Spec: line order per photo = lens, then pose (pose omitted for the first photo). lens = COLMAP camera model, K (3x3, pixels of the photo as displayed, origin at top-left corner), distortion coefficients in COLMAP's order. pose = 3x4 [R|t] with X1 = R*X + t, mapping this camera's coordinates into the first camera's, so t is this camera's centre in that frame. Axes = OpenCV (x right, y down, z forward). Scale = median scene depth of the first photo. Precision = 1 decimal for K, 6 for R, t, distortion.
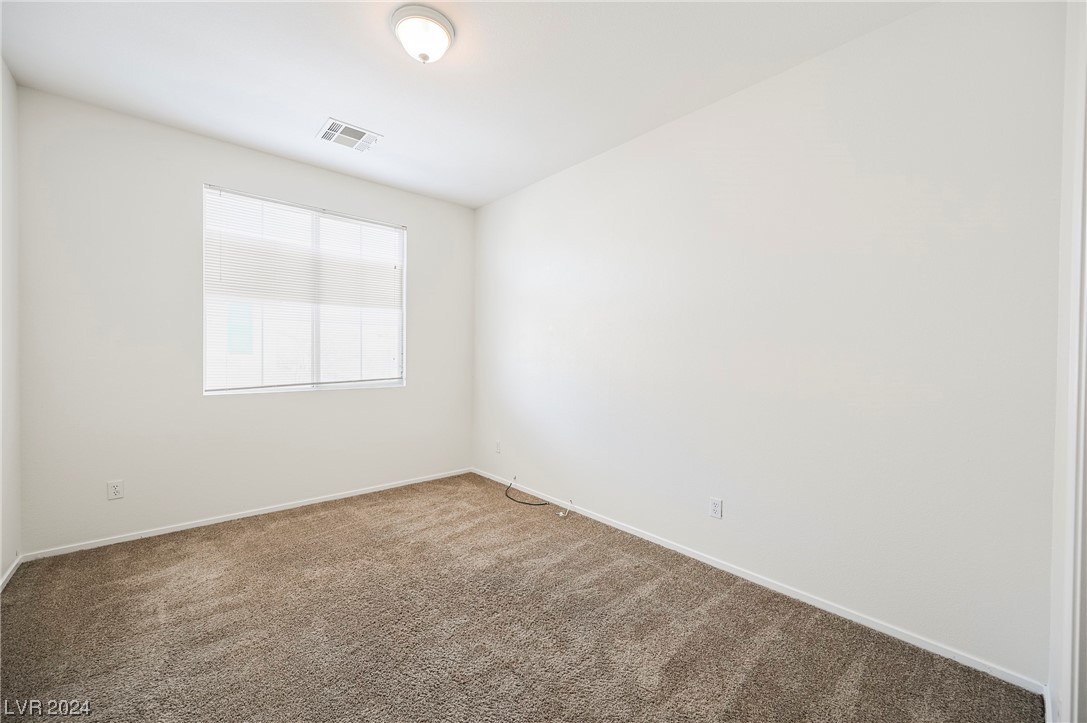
lens RADIAL K [[428.6, 0, 540.9], [0, 428.6, 359.7], [0, 0, 1]] dist [0.000228, 0.000060]
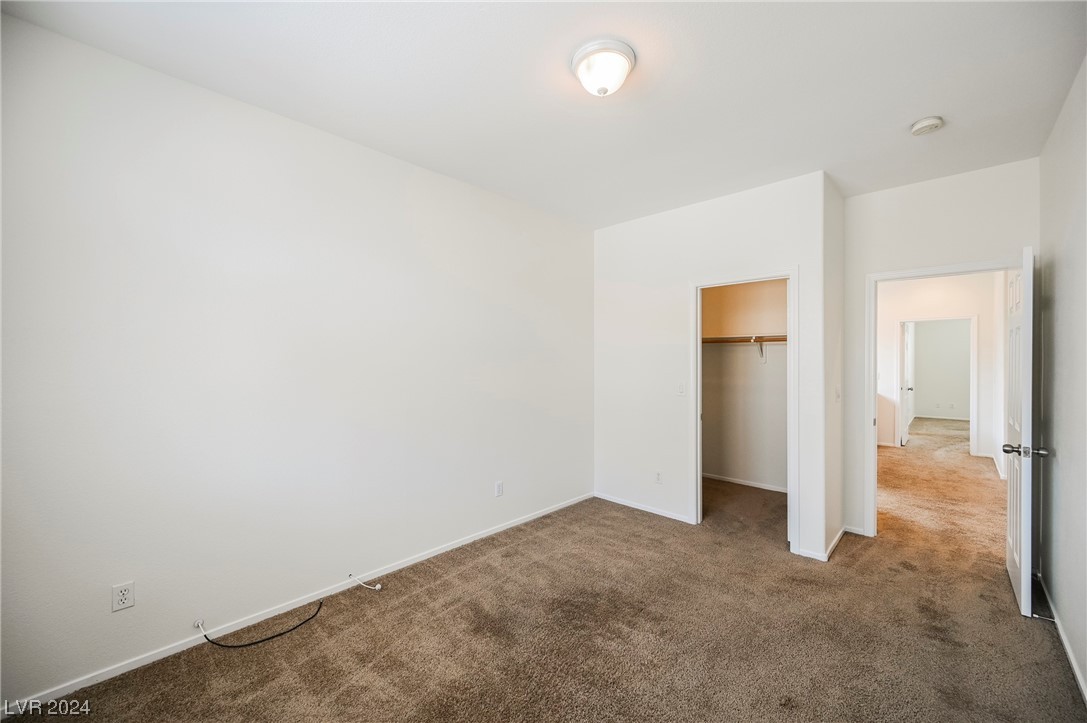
lens RADIAL K [[428.6, 0, 540.9], [0, 428.6, 359.7], [0, 0, 1]] dist [0.000228, 0.000060]
pose [[-0.093815, 0.002124, 0.995587, -0.950694], [0.015515, 0.999879, -0.000671, -0.066725], [-0.995469, 0.015384, -0.093837, 0.951179]]
